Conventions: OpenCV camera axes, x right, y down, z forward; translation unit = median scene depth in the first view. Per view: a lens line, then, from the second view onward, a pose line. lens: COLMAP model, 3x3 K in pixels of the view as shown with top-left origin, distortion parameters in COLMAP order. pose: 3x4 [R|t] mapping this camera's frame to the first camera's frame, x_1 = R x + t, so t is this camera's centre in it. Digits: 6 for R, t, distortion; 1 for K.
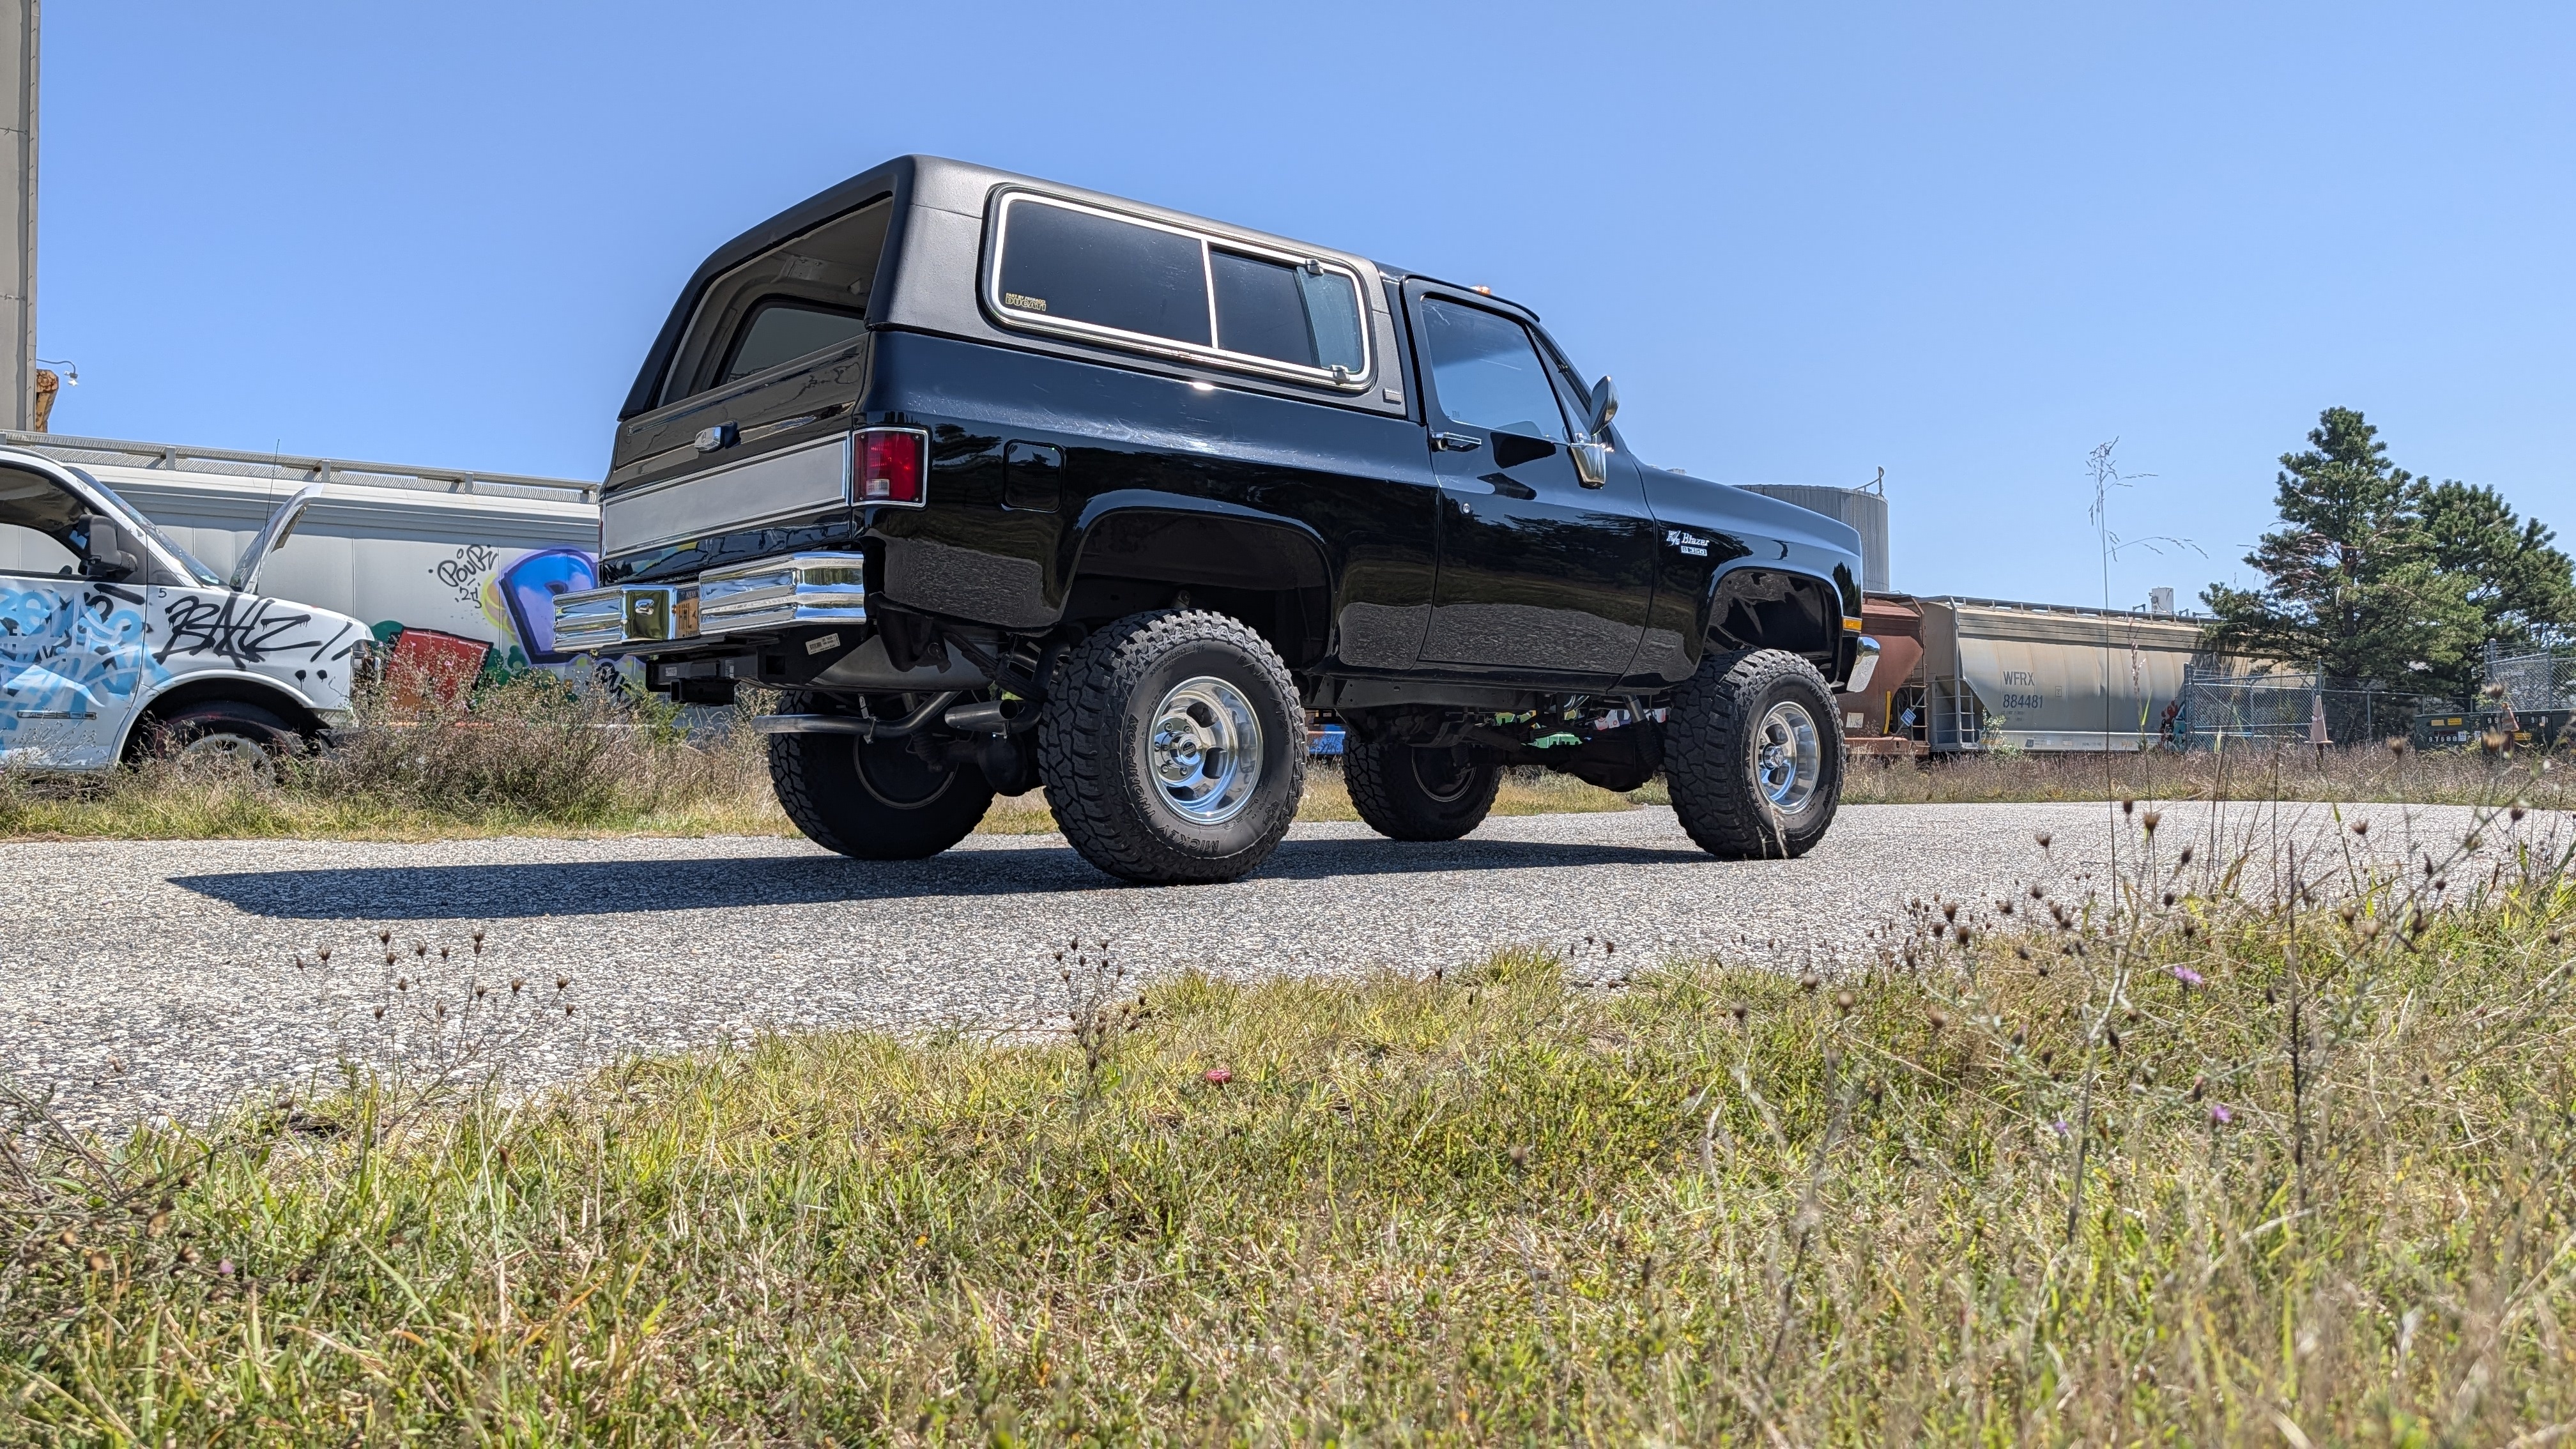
lens RADIAL K [[1846.8, 0, 1297.7], [0, 1846.8, 735.0], [0, 0, 1]] dist [0.039629, -0.042304]
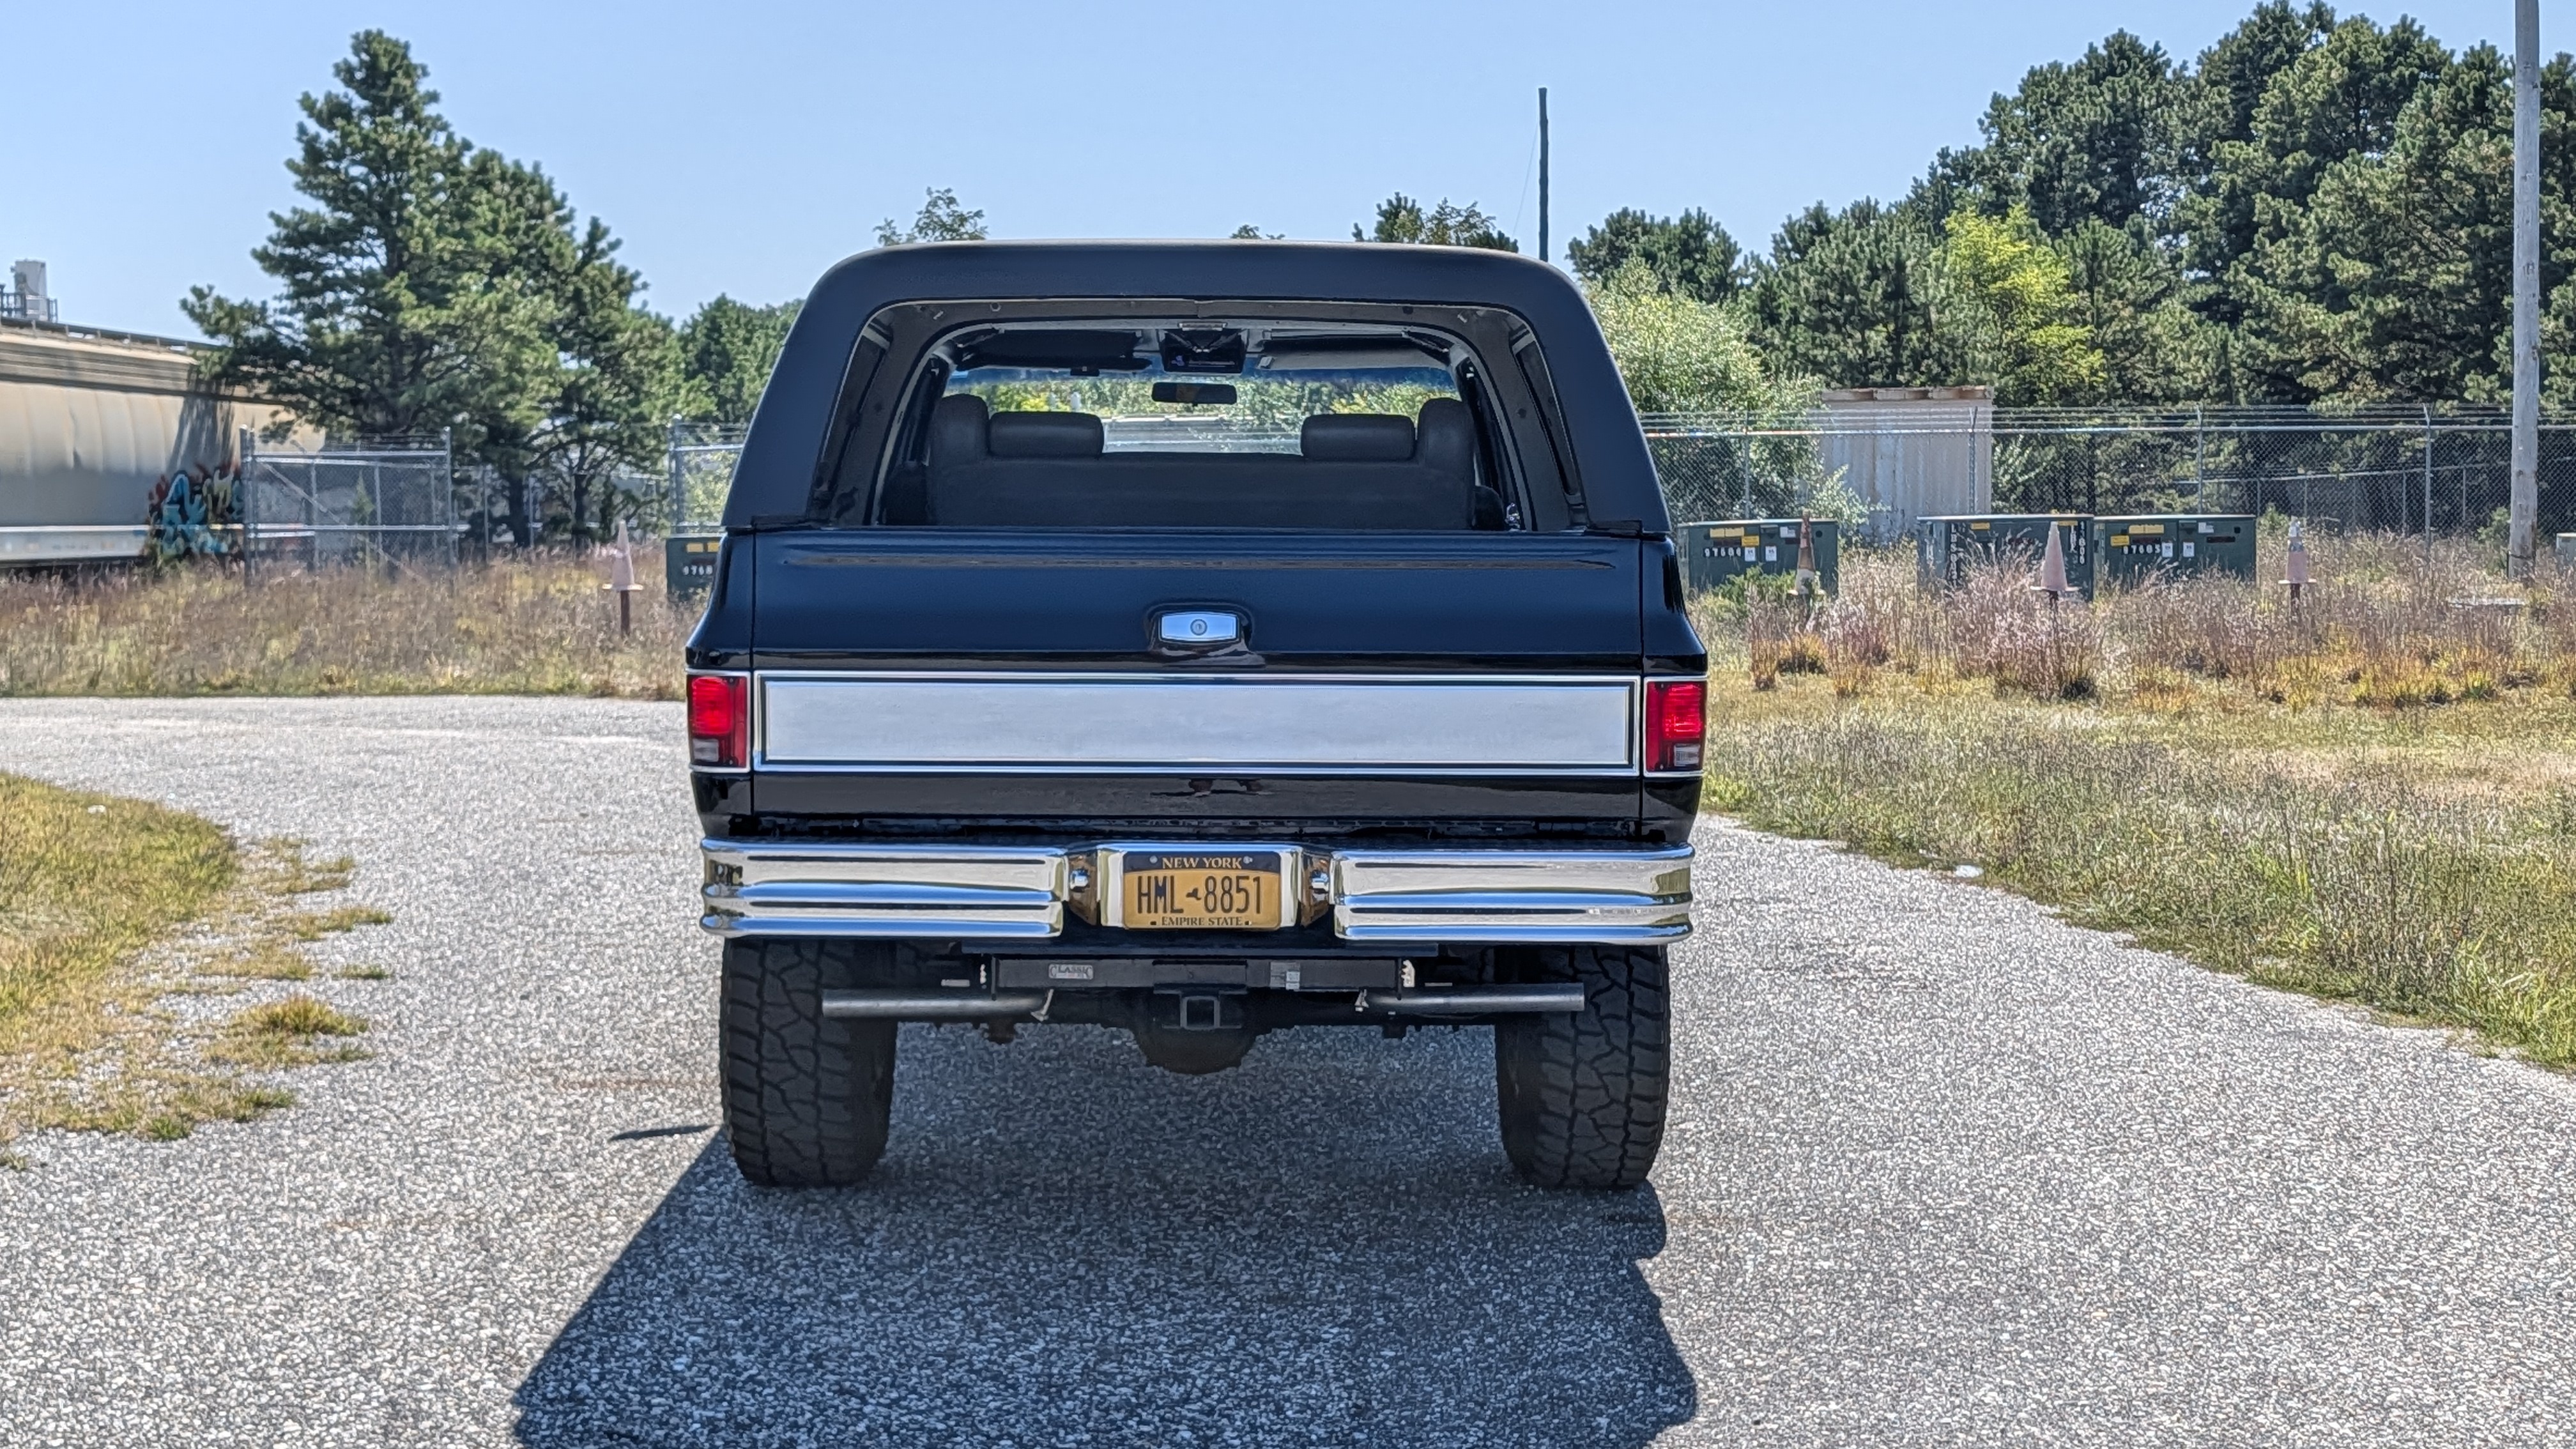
lens RADIAL K [[3136.4, 0, 1286.5], [0, 3136.4, 713.7], [0, 0, 1]] dist [0.127683, -0.434139]
pose [[0.640502, -0.046684, 0.766536, -0.661210], [-0.013125, 0.997339, 0.071708, -0.119631], [-0.767844, -0.055990, 0.638185, 0.147252]]
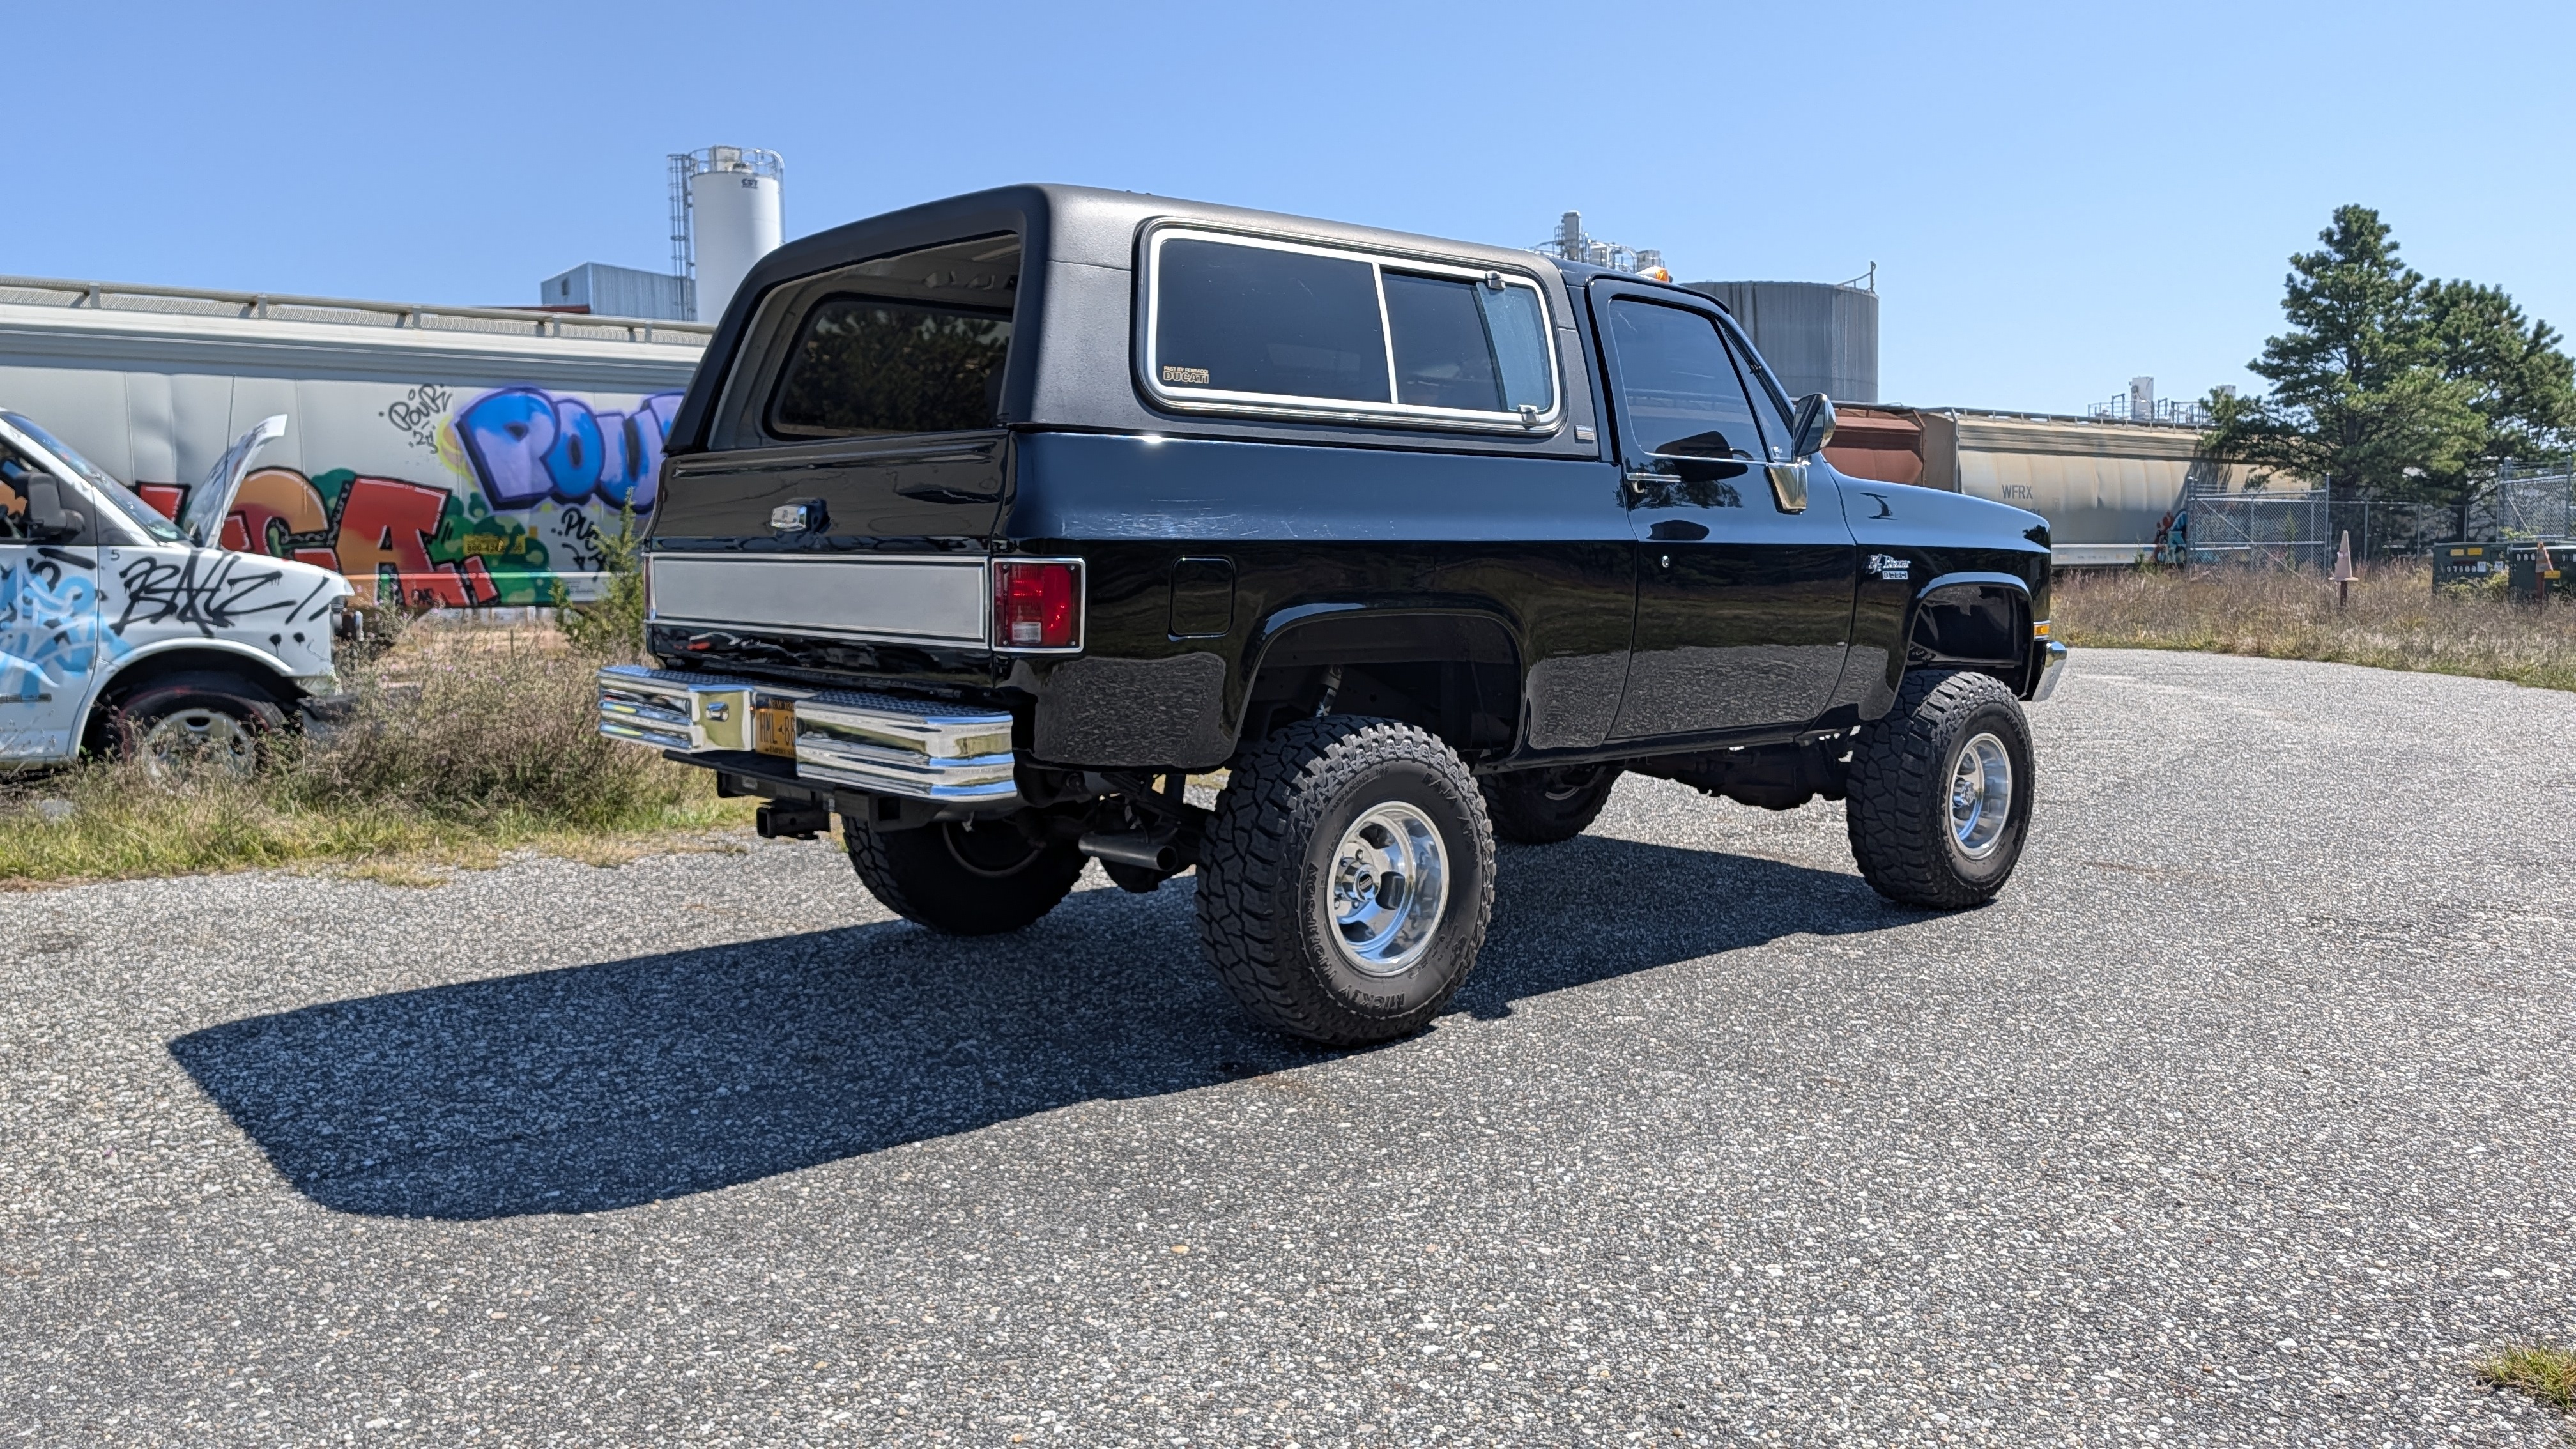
lens RADIAL K [[1860.0, 0, 1292.9], [0, 1860.0, 725.2], [0, 0, 1]] dist [0.033229, -0.034488]
pose [[0.999831, -0.004801, 0.017744, -0.061006], [0.002854, 0.994127, 0.108178, -0.089566], [-0.018159, -0.108109, 0.993973, 0.087823]]
